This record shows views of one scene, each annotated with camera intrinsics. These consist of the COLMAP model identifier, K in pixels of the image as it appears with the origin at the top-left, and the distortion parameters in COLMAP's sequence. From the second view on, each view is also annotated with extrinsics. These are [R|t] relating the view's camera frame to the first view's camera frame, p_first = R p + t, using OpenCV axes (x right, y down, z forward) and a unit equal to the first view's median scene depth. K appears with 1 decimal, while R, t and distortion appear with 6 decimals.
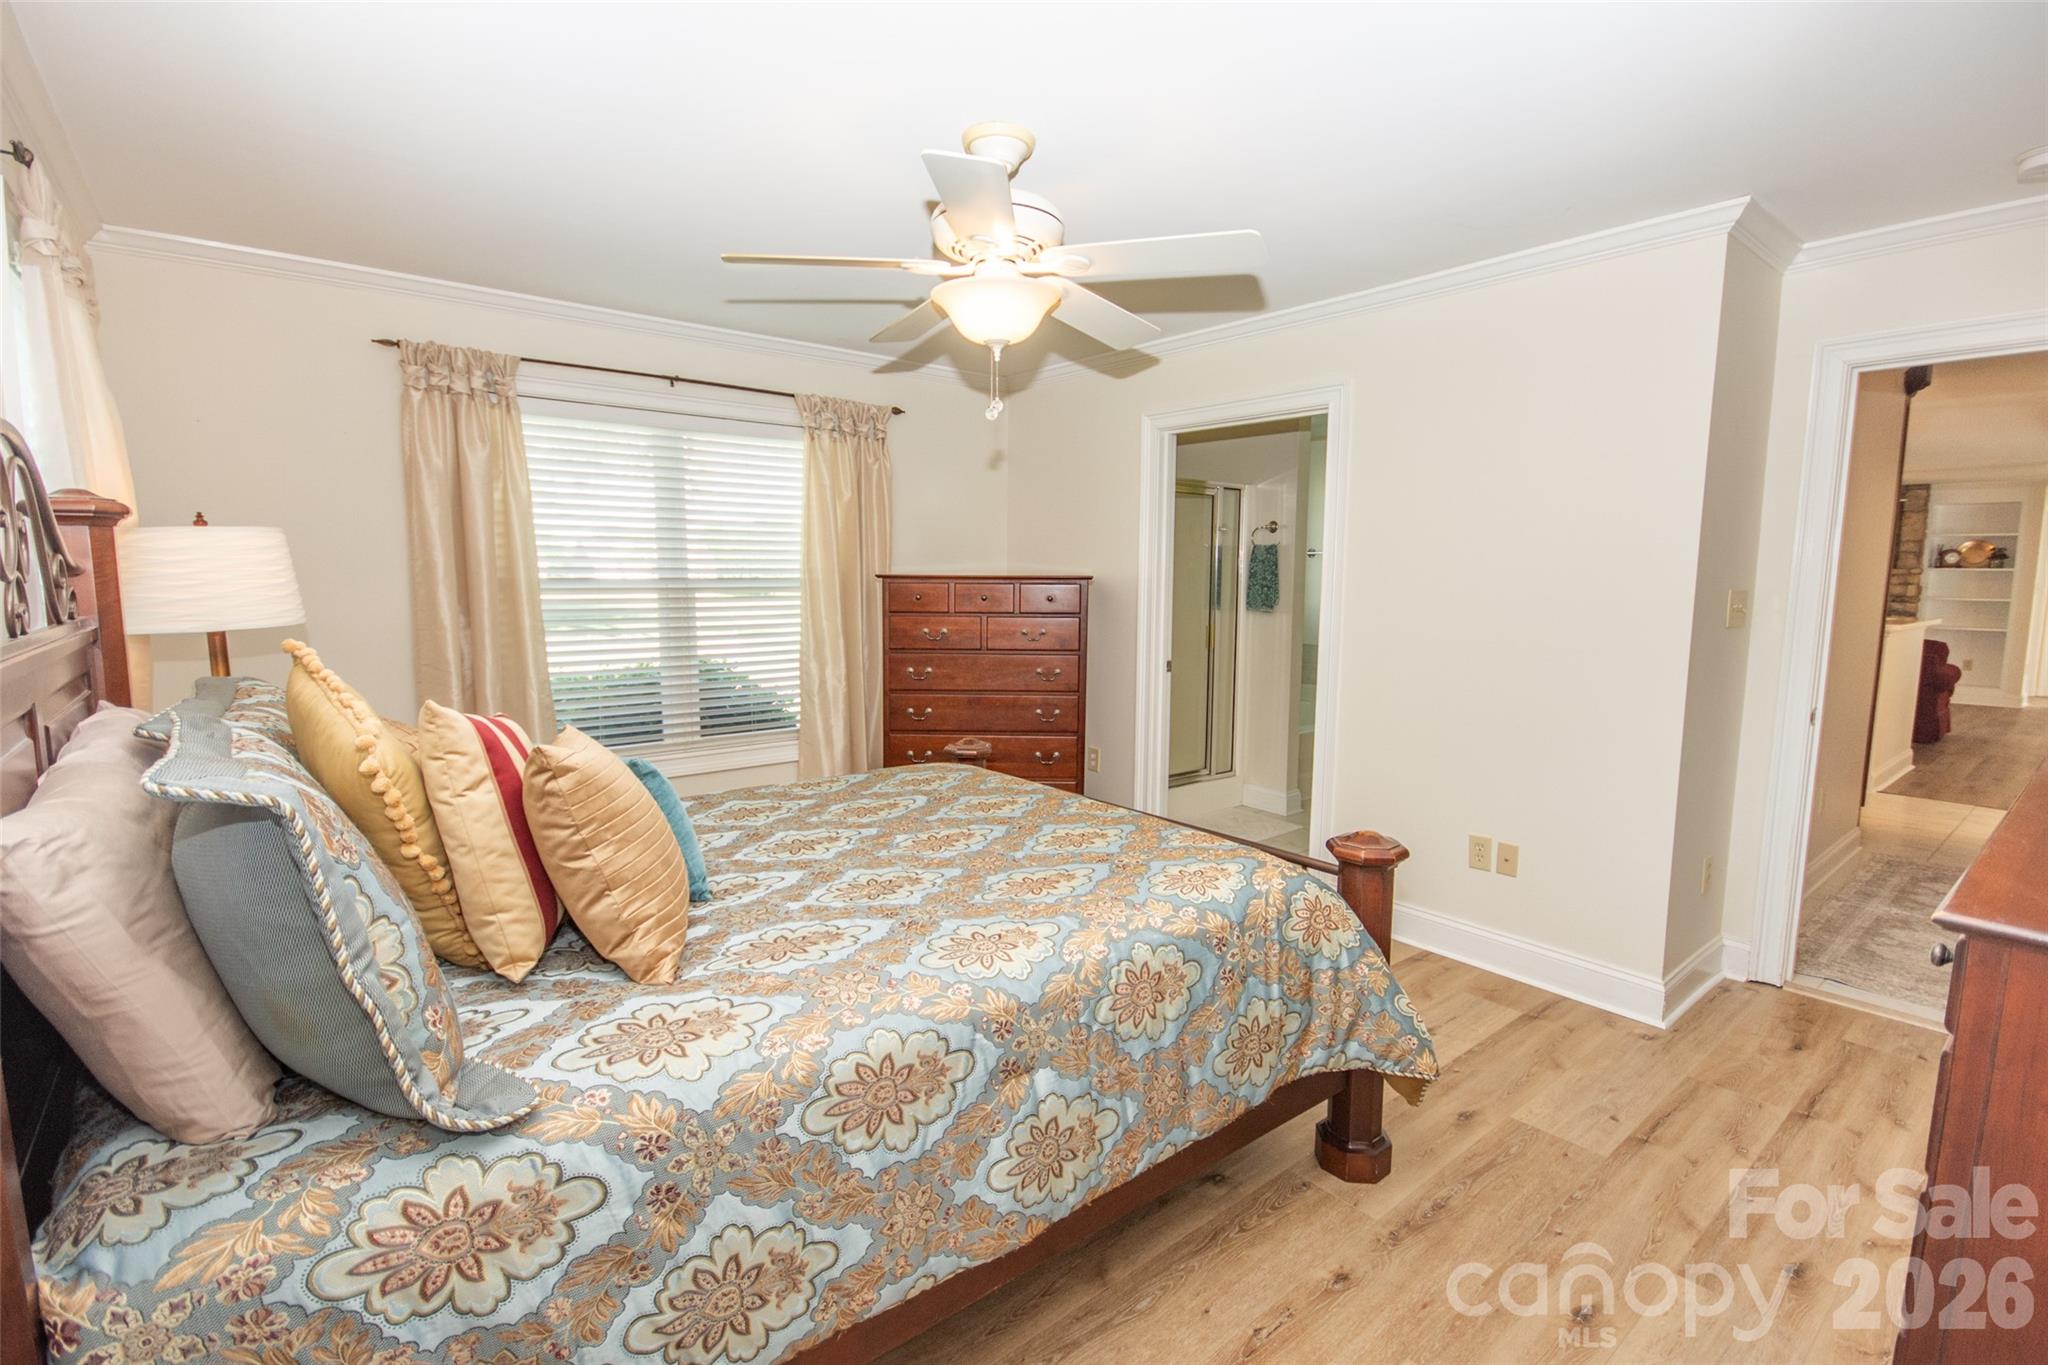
lens RADIAL K [[923.7, 0, 1024.0], [0, 923.7, 682.5], [0, 0, 1]] dist [0.003170, -0.008496]
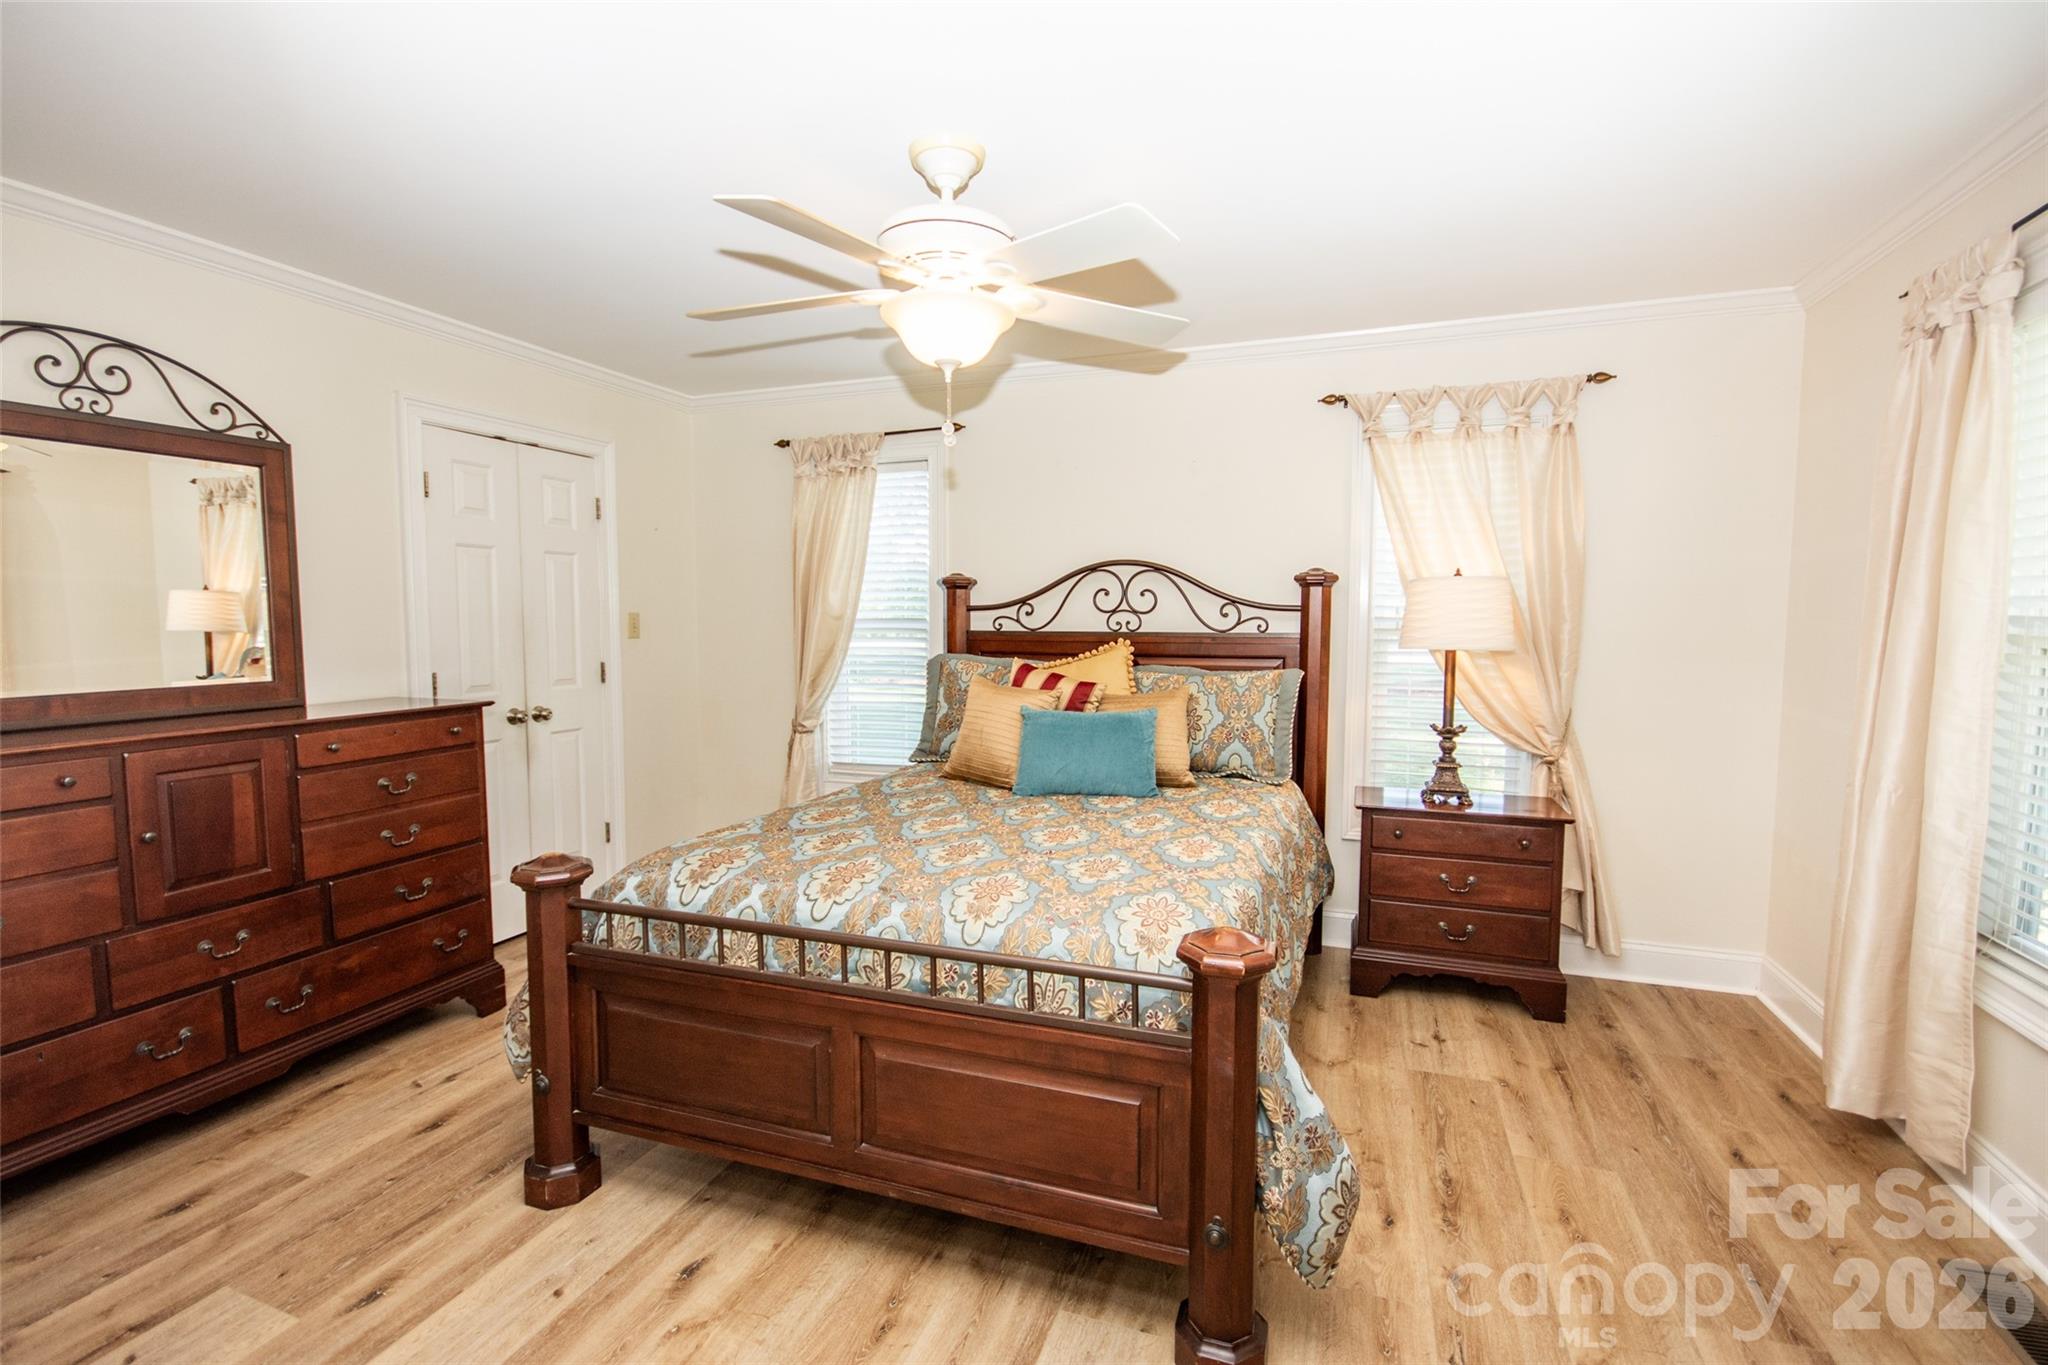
lens RADIAL K [[923.7, 0, 1024.0], [0, 923.7, 682.5], [0, 0, 1]] dist [0.003170, -0.008496]
pose [[-0.862604, 0.026636, -0.505177, 0.317072], [-0.066949, 0.983818, 0.166190, -0.165296], [0.501429, 0.177178, -0.846863, 1.526703]]
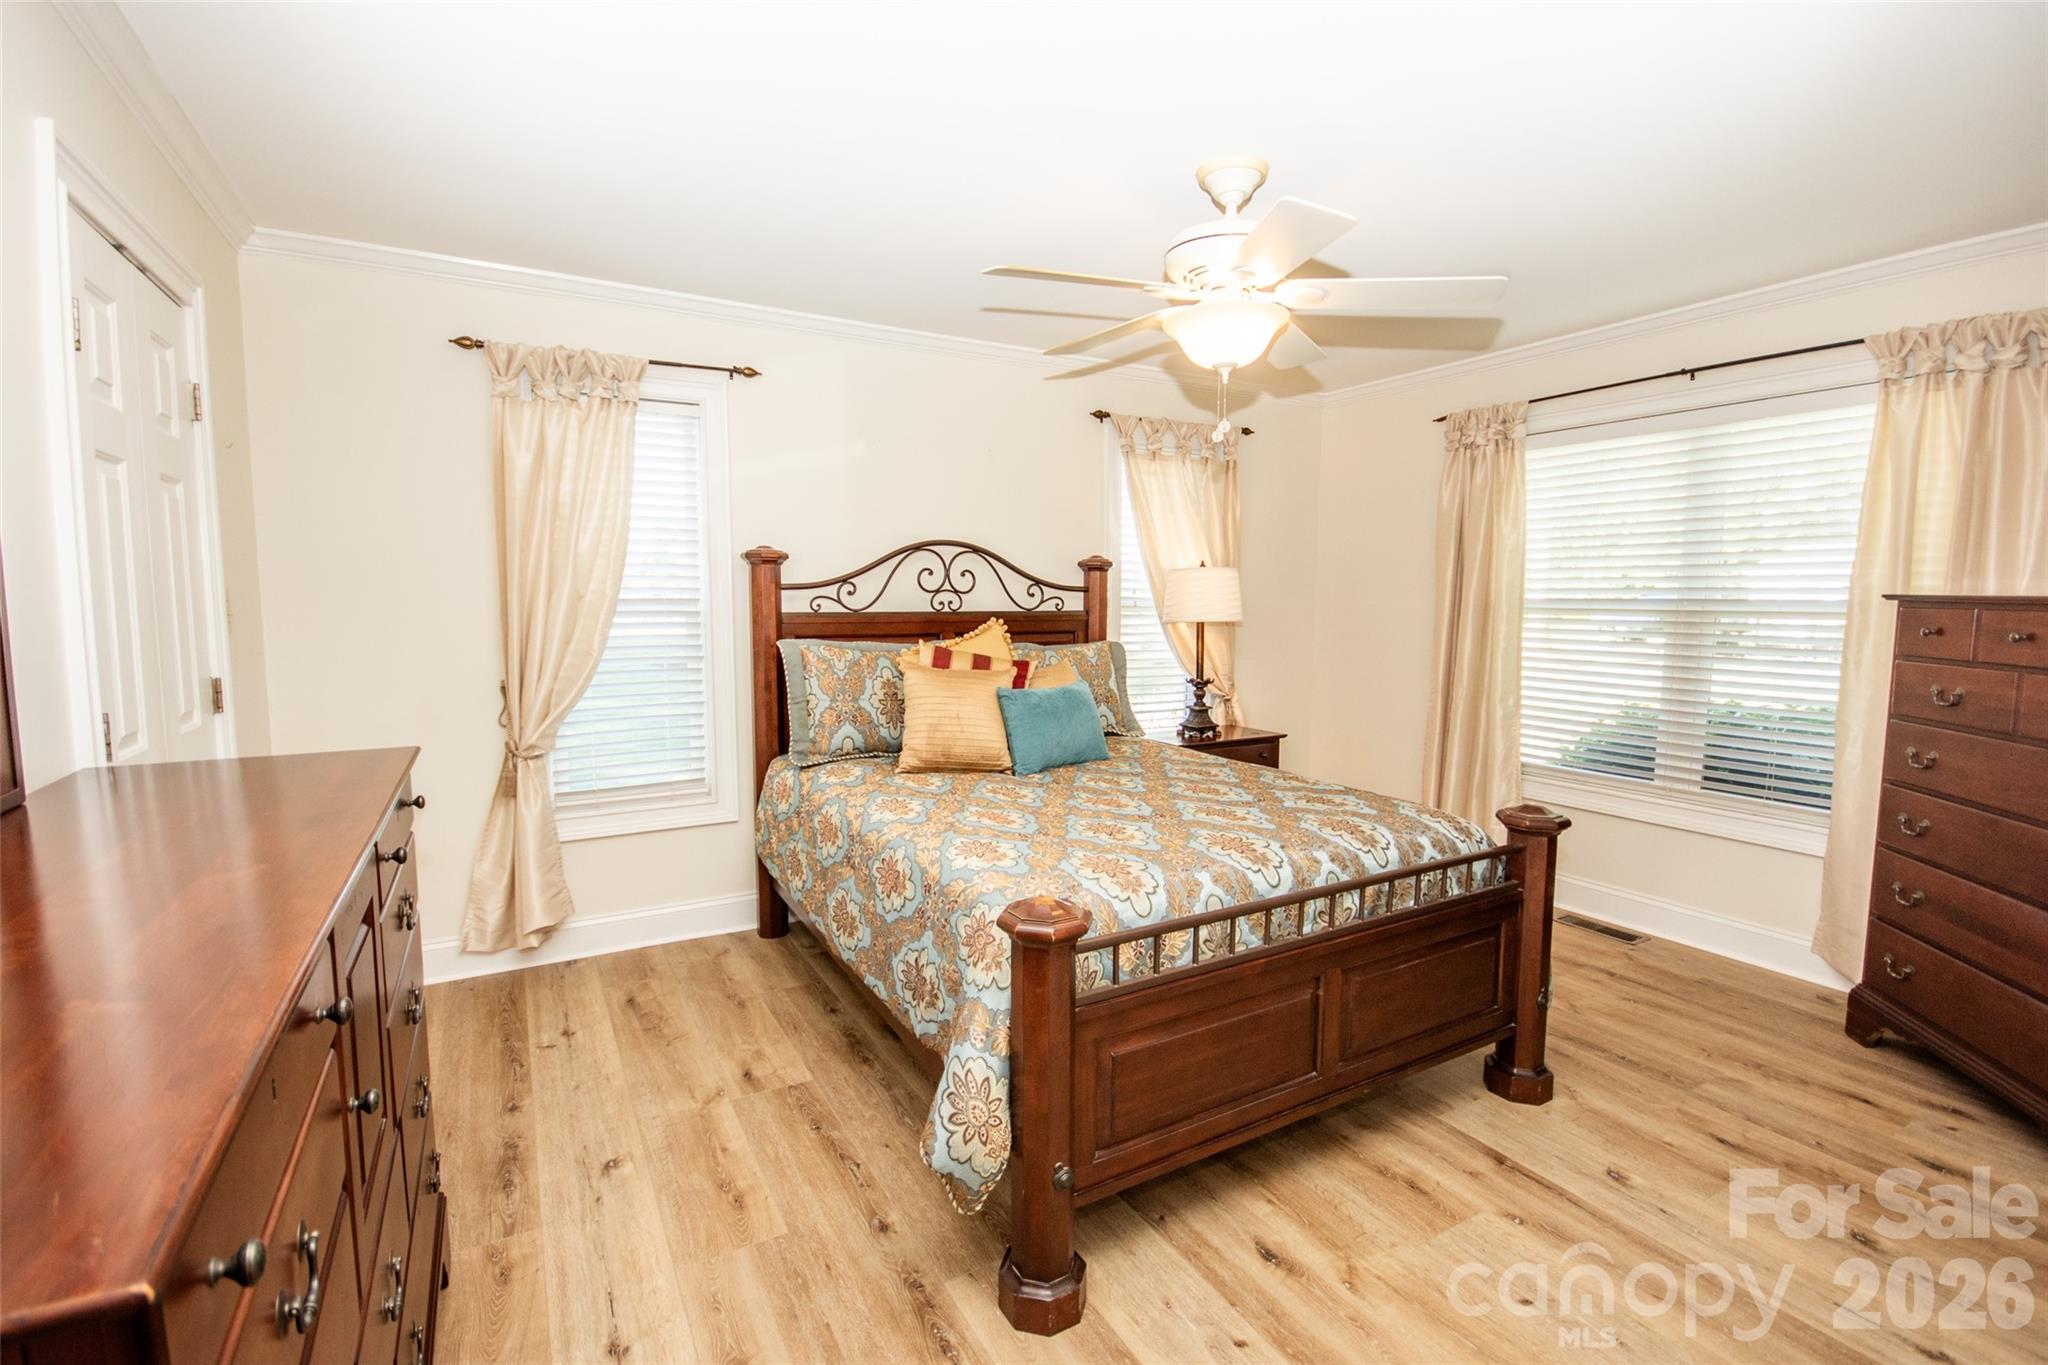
lens RADIAL K [[937.4, 0, 1037.3], [0, 937.4, 682.3], [0, 0, 1]] dist [-0.001532, -0.000995]
pose [[-0.156100, 0.085361, -0.984046, 0.857157], [-0.119901, 0.987254, 0.104660, -0.081800], [0.980437, 0.134326, -0.143876, 0.793906]]
